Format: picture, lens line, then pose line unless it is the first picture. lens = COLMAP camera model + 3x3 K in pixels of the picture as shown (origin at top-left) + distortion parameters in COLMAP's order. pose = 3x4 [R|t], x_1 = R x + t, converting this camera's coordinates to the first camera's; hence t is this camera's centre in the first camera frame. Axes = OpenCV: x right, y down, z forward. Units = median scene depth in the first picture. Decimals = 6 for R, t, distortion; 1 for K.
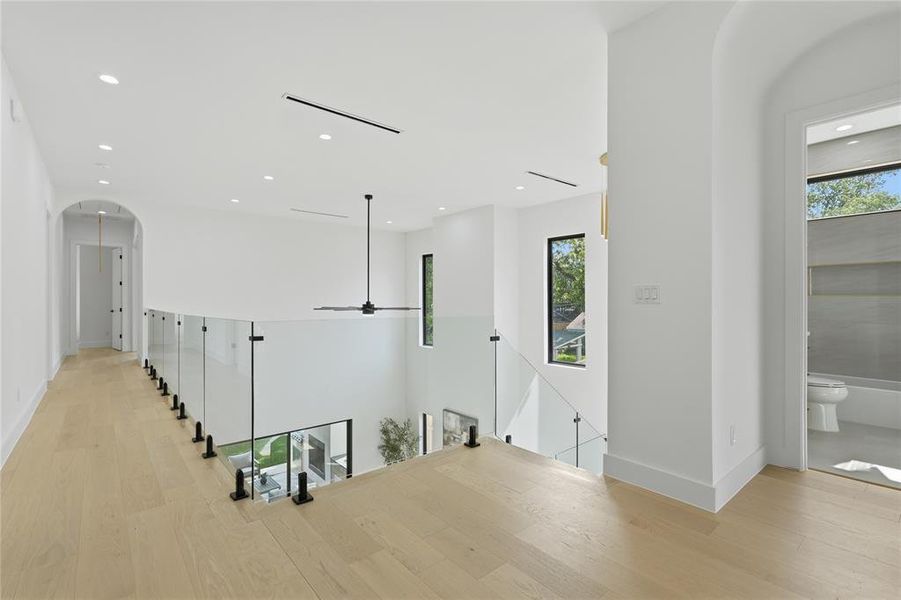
lens RADIAL K [[417.0, 0, 449.6], [0, 417.0, 300.4], [0, 0, 1]] dist [-0.001272, -0.002817]
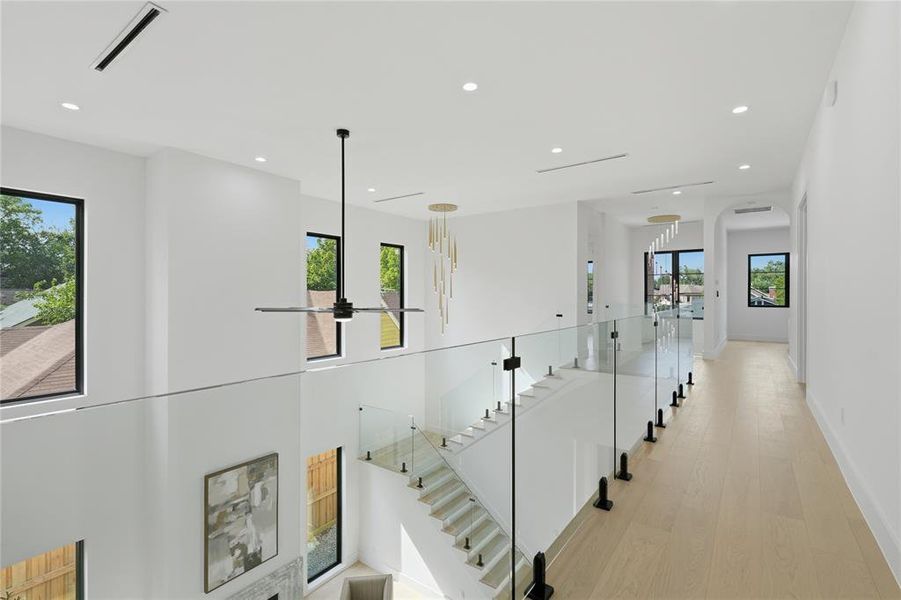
lens RADIAL K [[417.0, 0, 450.2], [0, 417.0, 296.9], [0, 0, 1]] dist [-0.001272, -0.002817]
pose [[-0.243569, 0.003420, 0.969877, -0.727212], [-0.001558, 0.999991, -0.003917, 0.001757], [-0.969882, -0.002465, -0.243562, 0.849047]]
